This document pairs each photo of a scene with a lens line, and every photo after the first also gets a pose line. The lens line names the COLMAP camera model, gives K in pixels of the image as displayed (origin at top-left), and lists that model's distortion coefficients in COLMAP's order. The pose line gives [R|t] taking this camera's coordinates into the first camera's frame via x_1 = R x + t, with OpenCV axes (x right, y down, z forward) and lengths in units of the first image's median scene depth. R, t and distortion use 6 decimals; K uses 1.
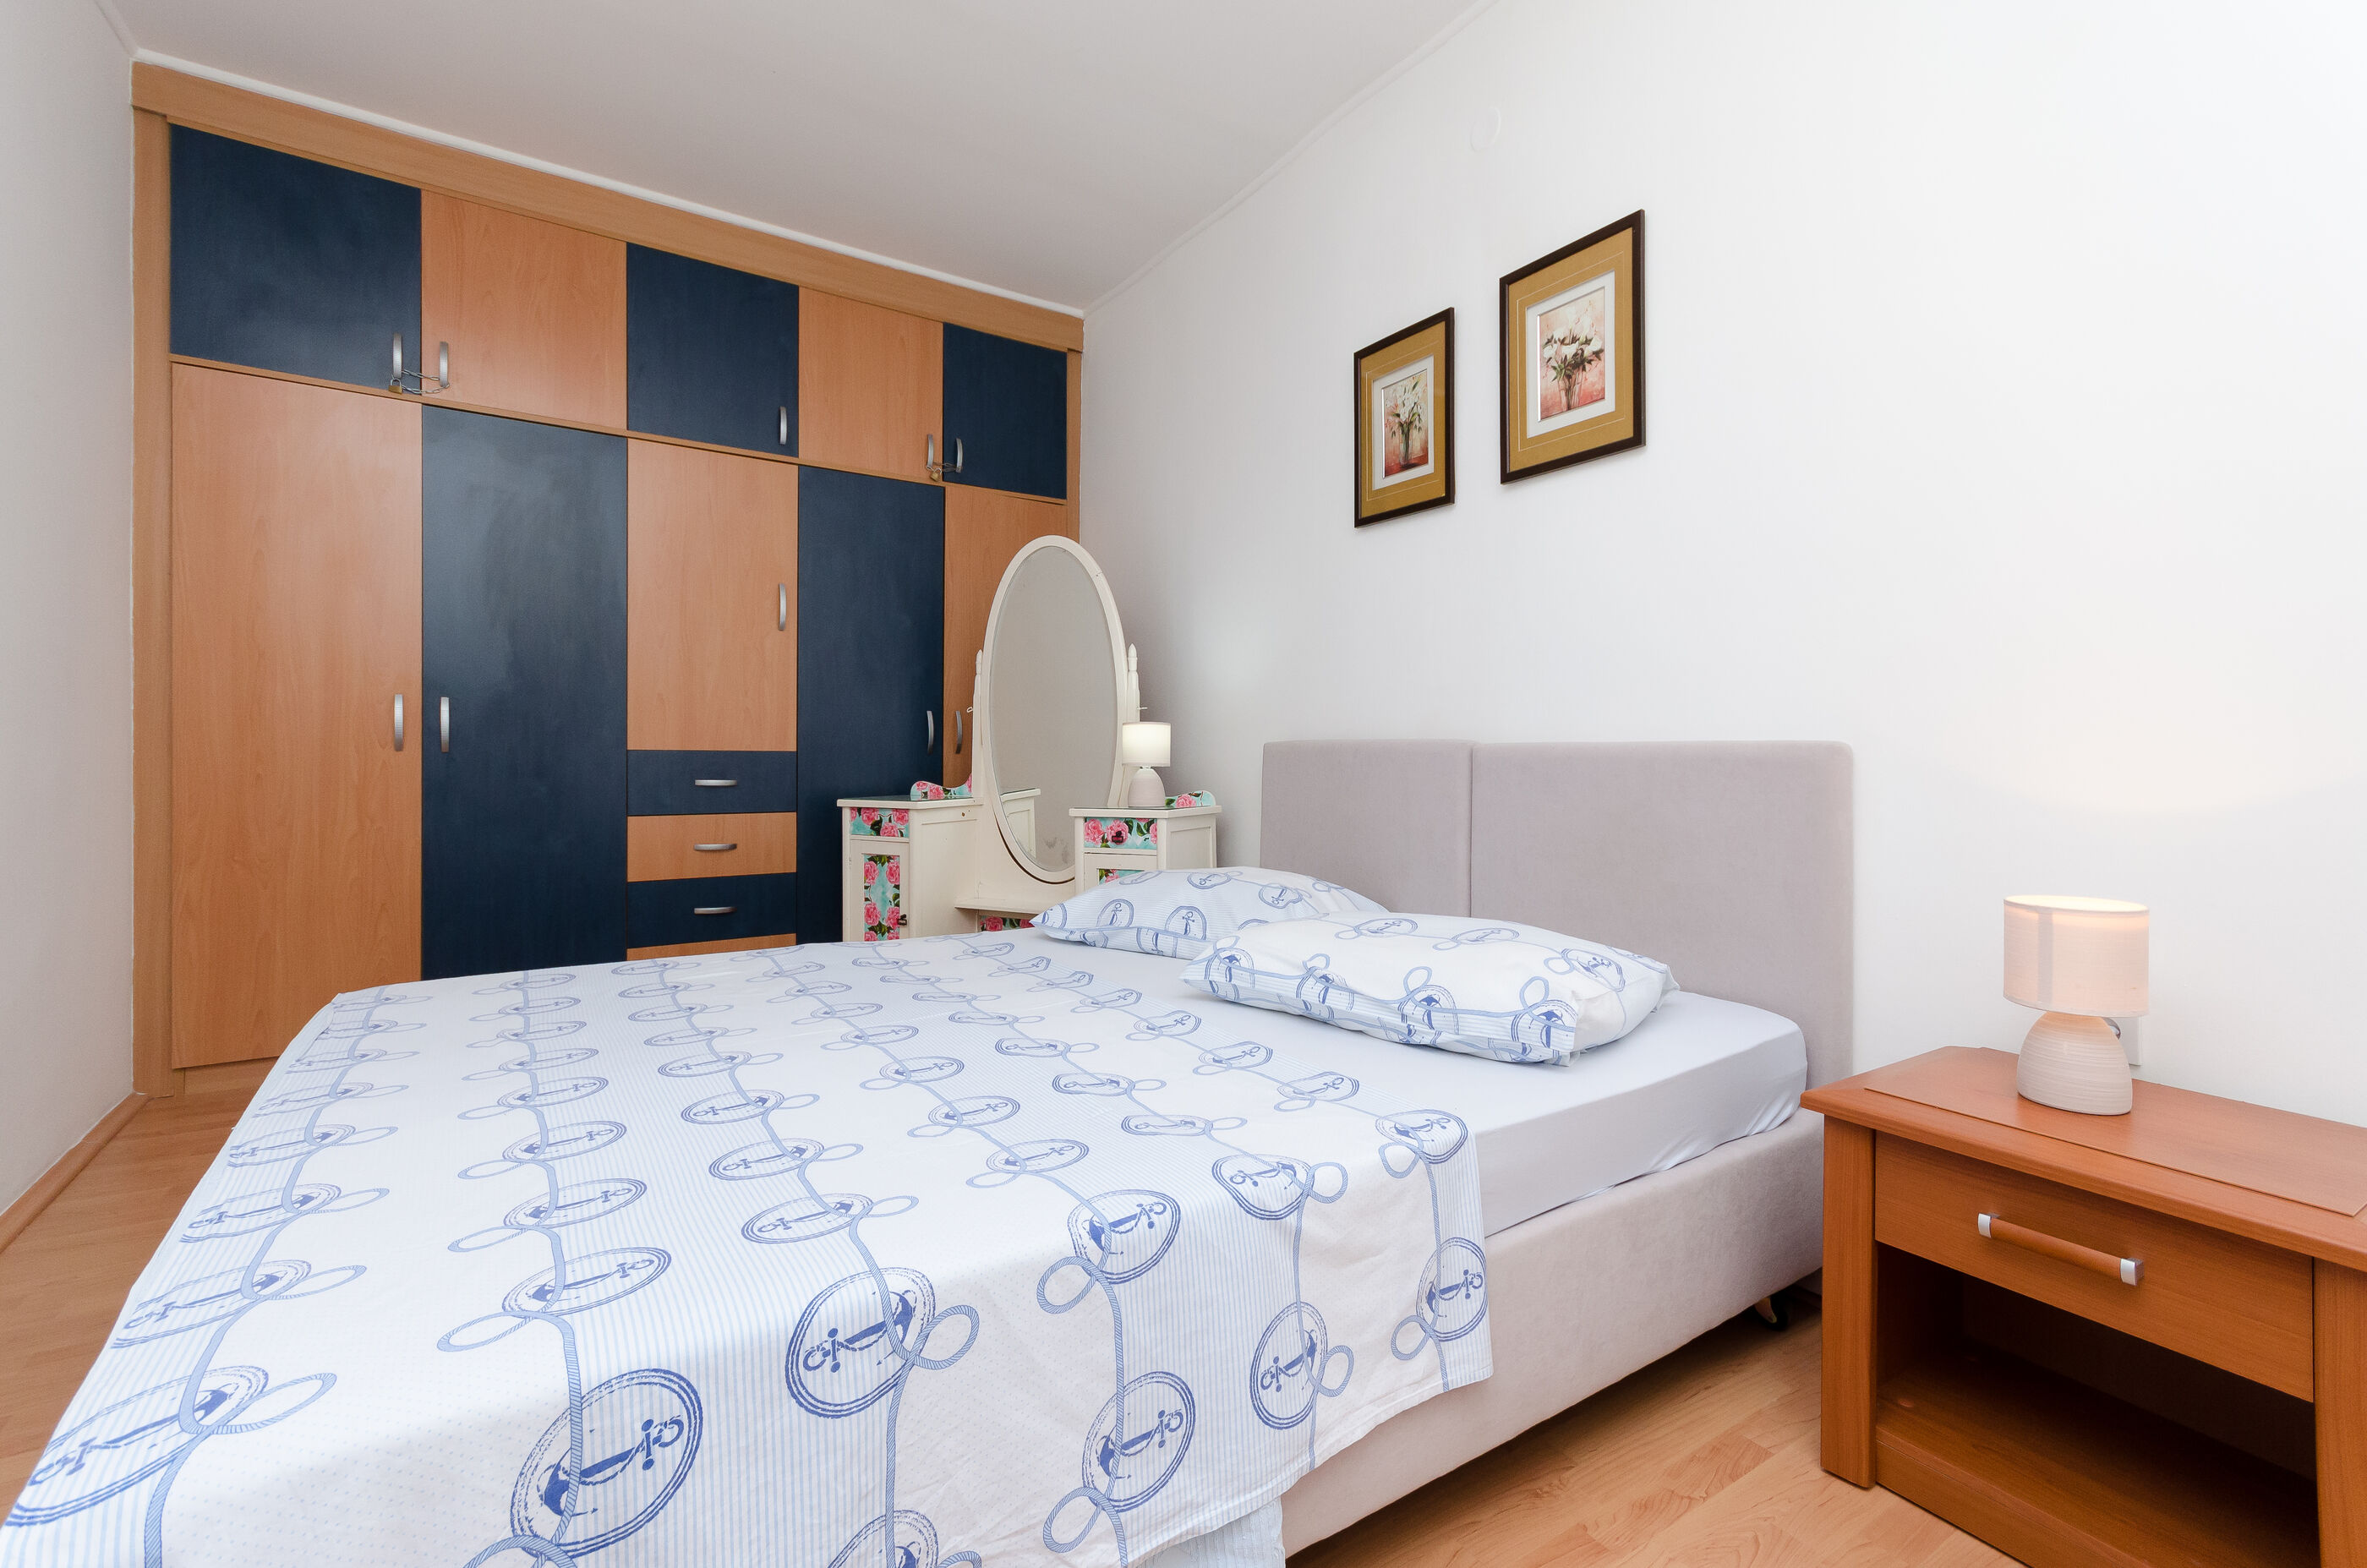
lens RADIAL K [[977.2, 0, 1116.8], [0, 977.2, 735.4], [0, 0, 1]] dist [0.004419, 0.000602]
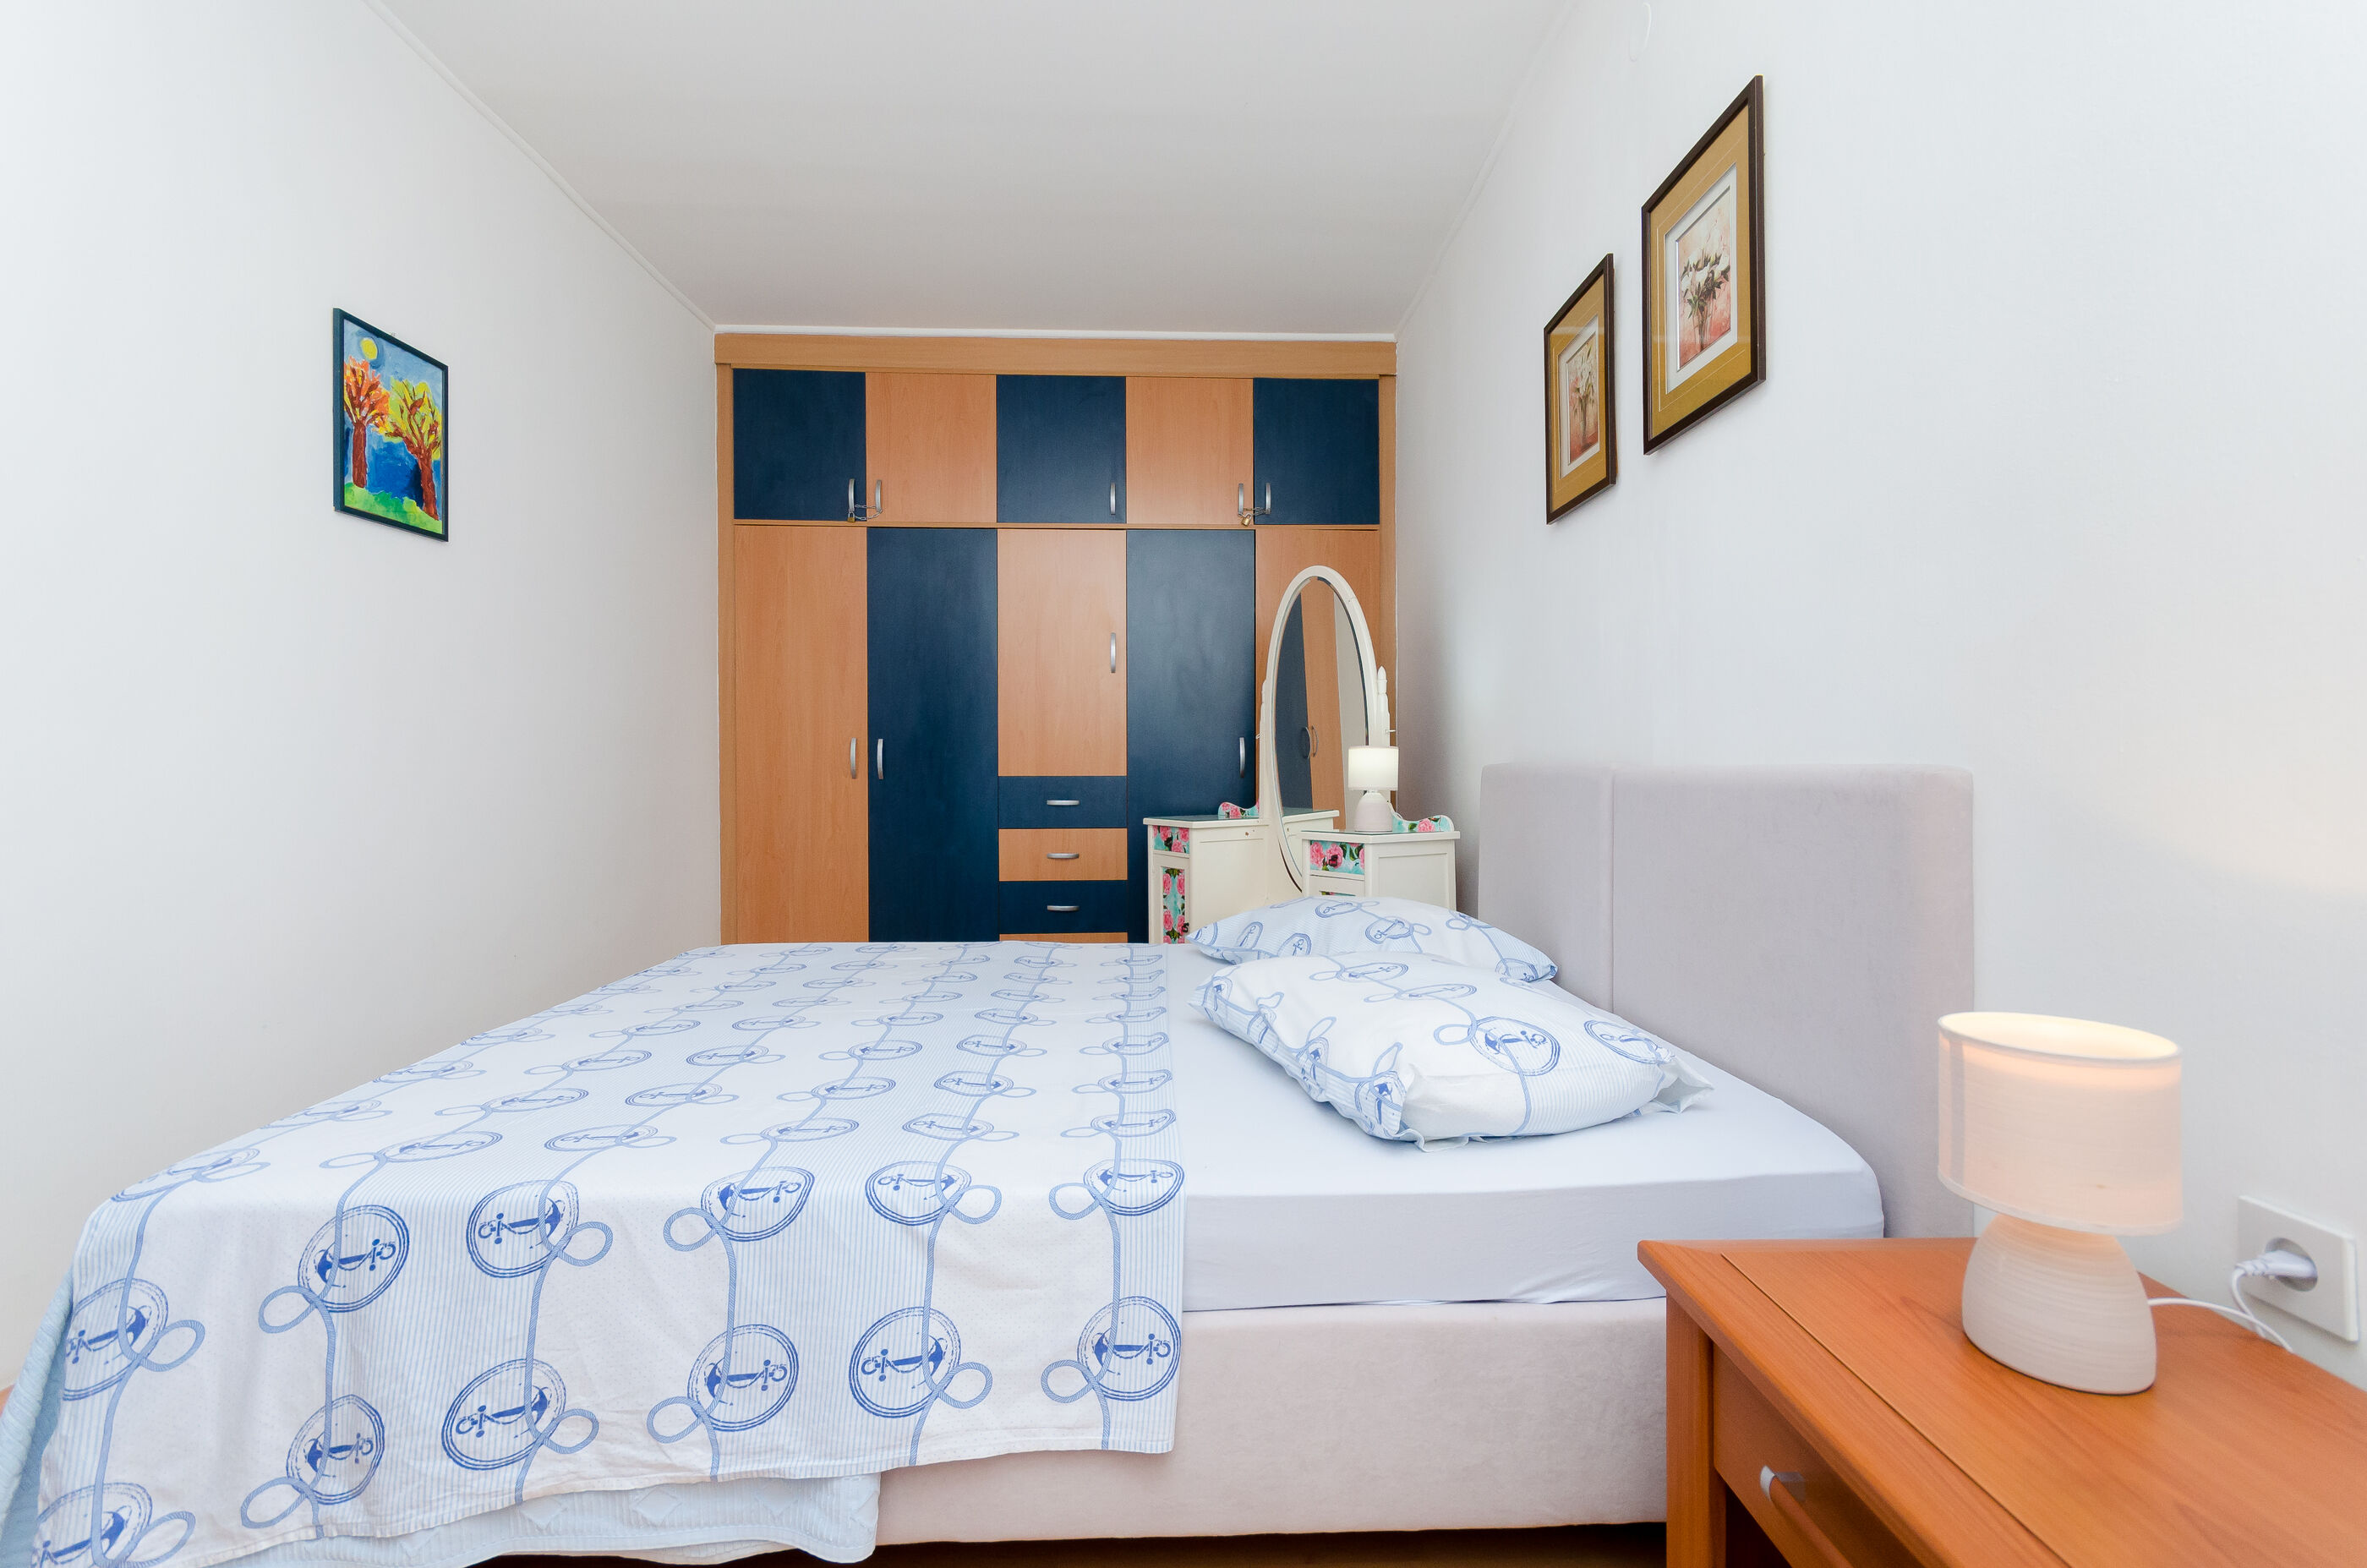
lens RADIAL K [[911.8, 0, 1139.8], [0, 911.8, 755.4], [0, 0, 1]] dist [0.004296, -0.000294]
pose [[0.869139, -0.018556, -0.494220, 0.440082], [0.019134, 0.999809, -0.003889, -0.007593], [0.494197, -0.006076, 0.869328, 0.124404]]
